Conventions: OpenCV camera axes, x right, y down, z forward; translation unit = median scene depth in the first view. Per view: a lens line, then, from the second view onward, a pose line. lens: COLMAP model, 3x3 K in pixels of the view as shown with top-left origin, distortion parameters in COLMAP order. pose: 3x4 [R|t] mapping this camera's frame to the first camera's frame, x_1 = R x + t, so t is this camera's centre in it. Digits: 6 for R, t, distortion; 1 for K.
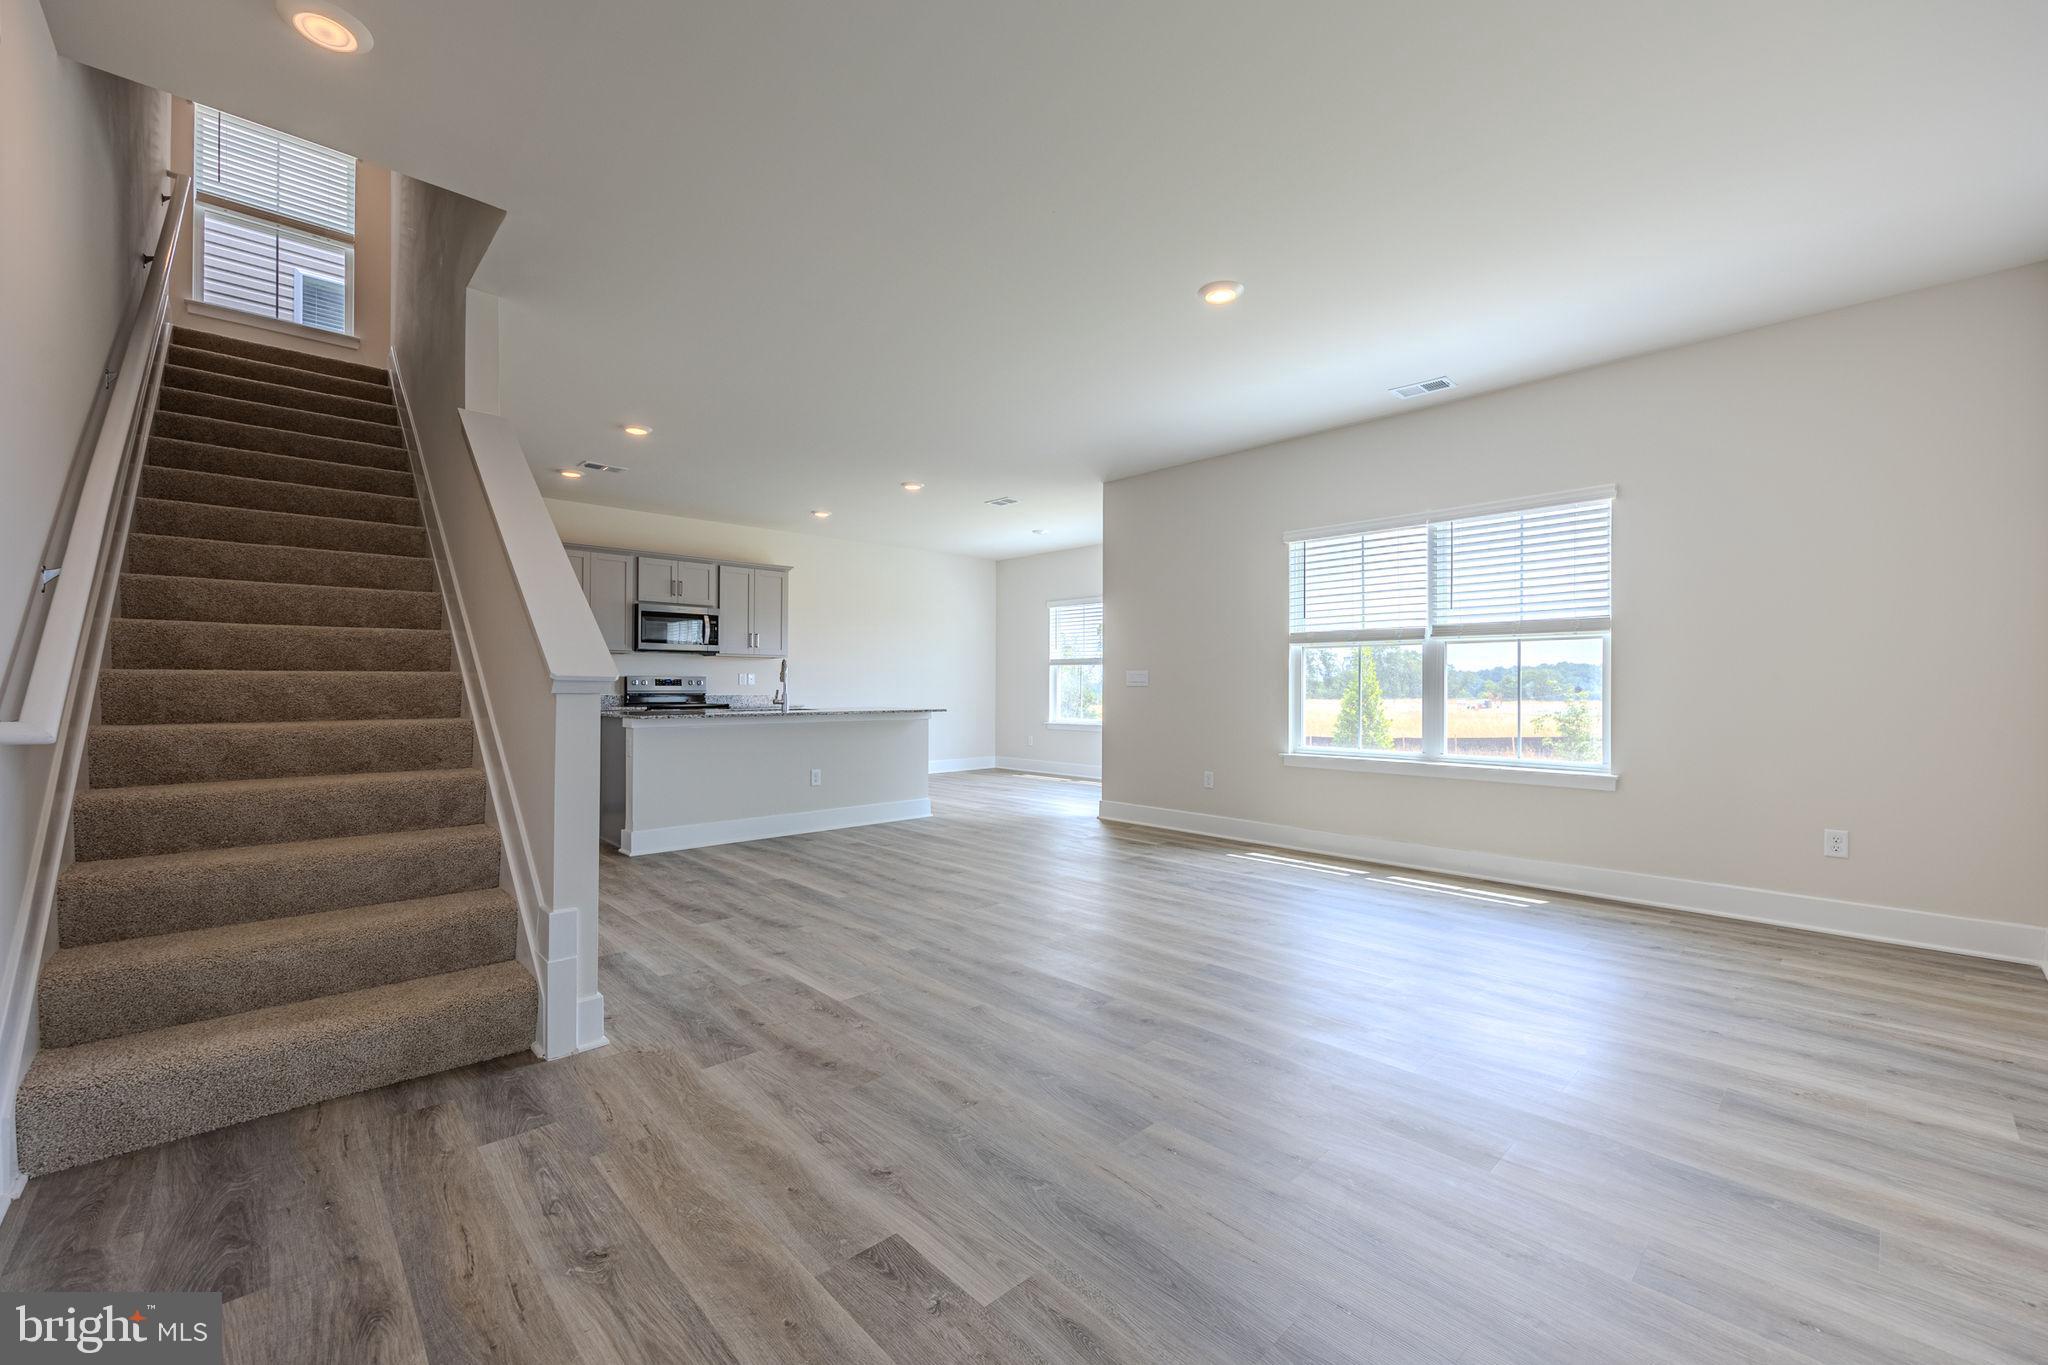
lens RADIAL K [[816.5, 0, 1009.0], [0, 816.5, 695.4], [0, 0, 1]] dist [-0.001783, -0.000313]
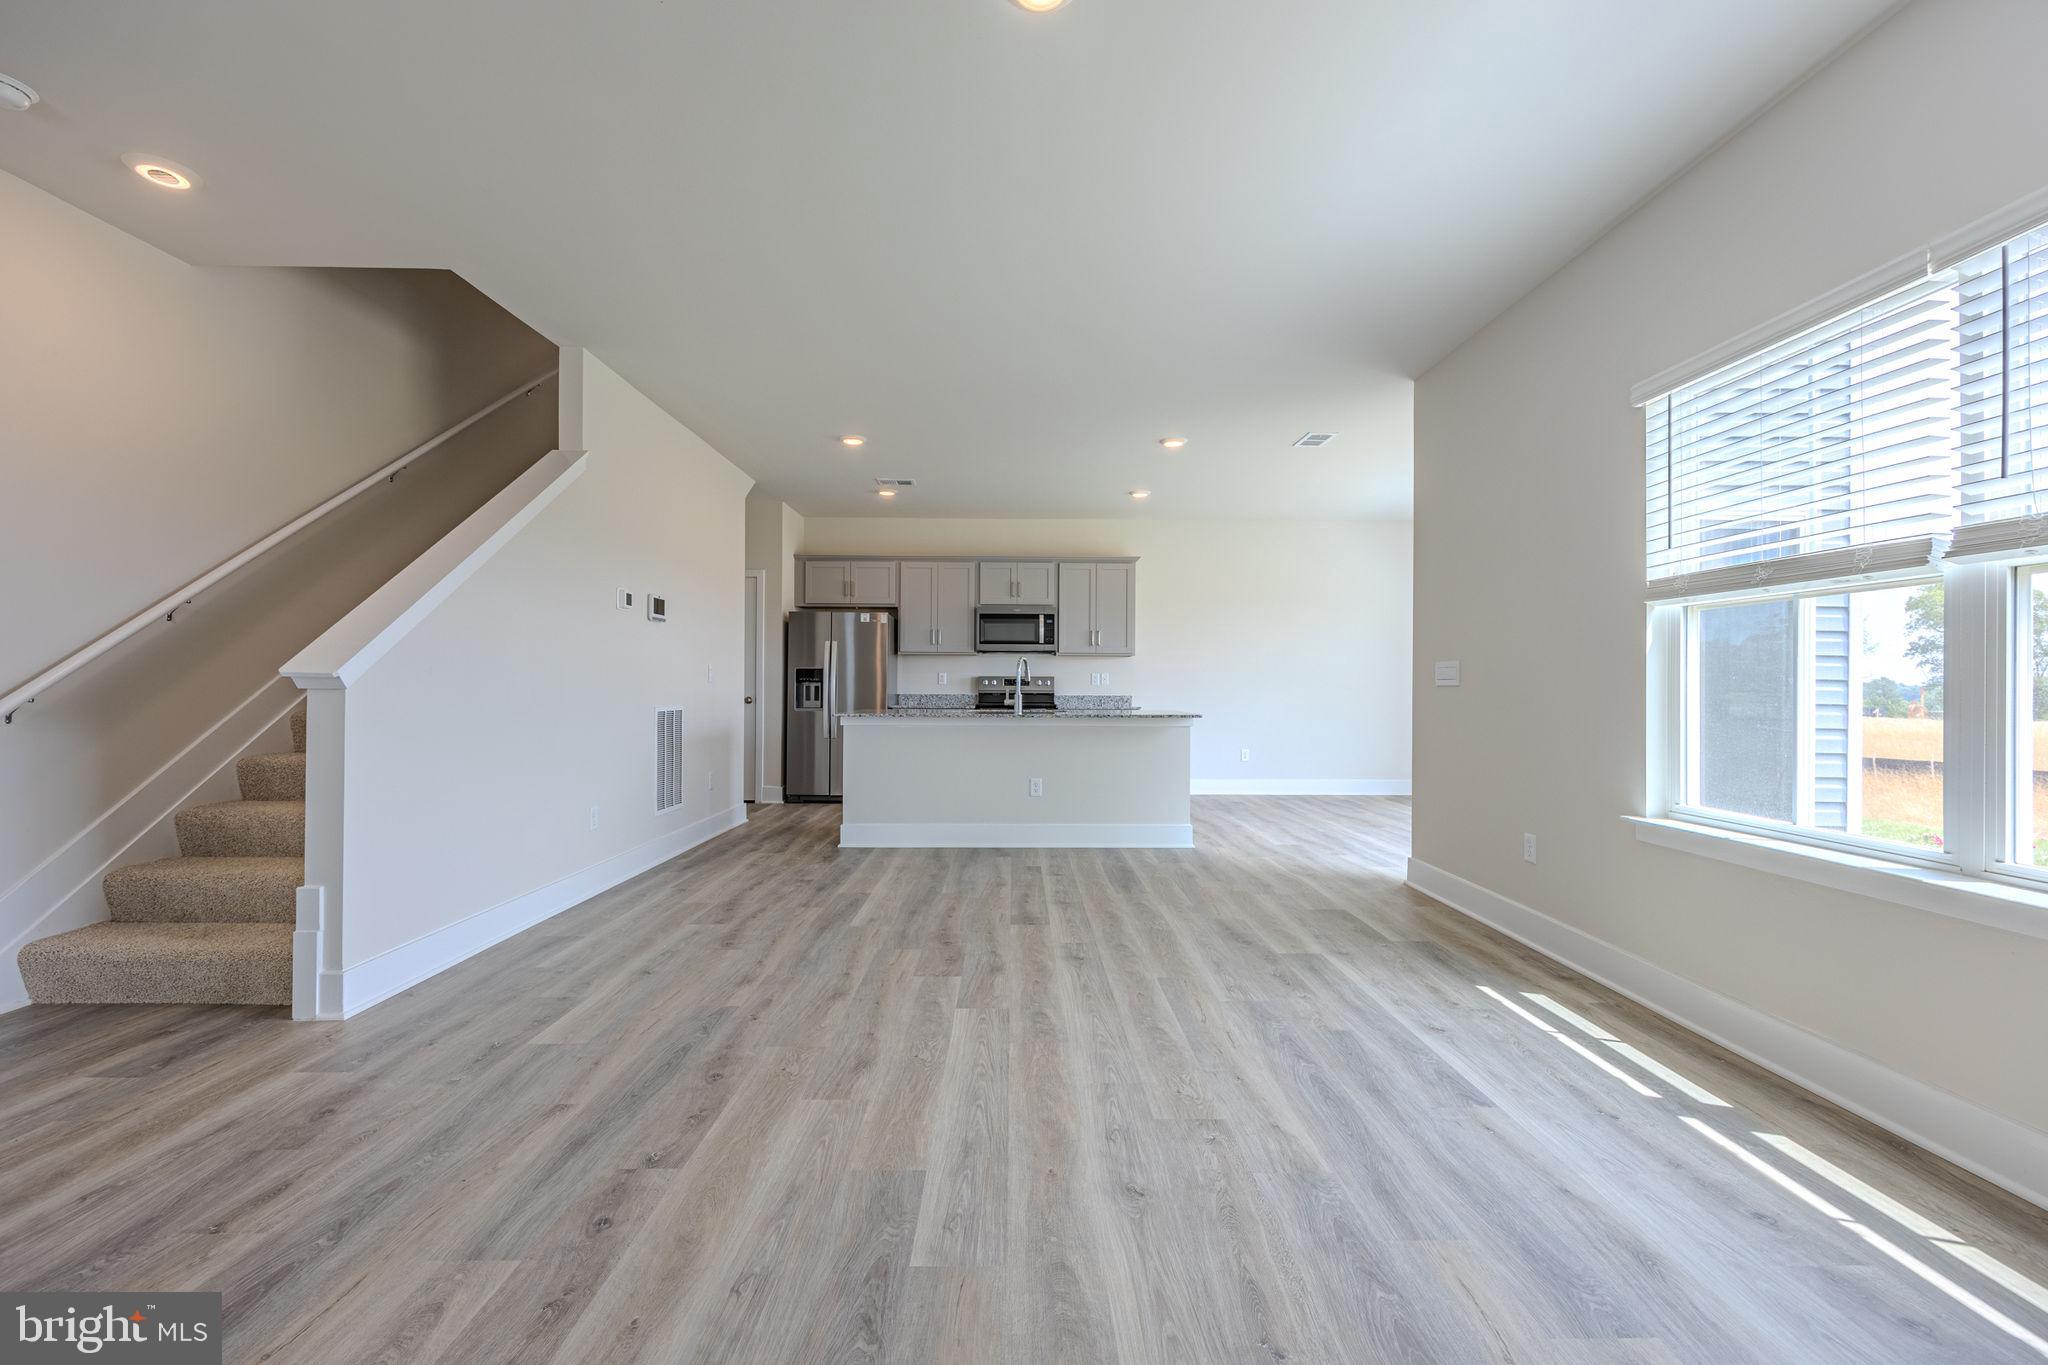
lens RADIAL K [[813.2, 0, 1021.0], [0, 813.2, 683.2], [0, 0, 1]] dist [-0.001989, 0.000527]
pose [[0.742796, -0.002125, -0.669514, 0.434713], [-0.009443, 0.999862, -0.013650, -0.001502], [0.669451, 0.016461, 0.742674, 0.400777]]
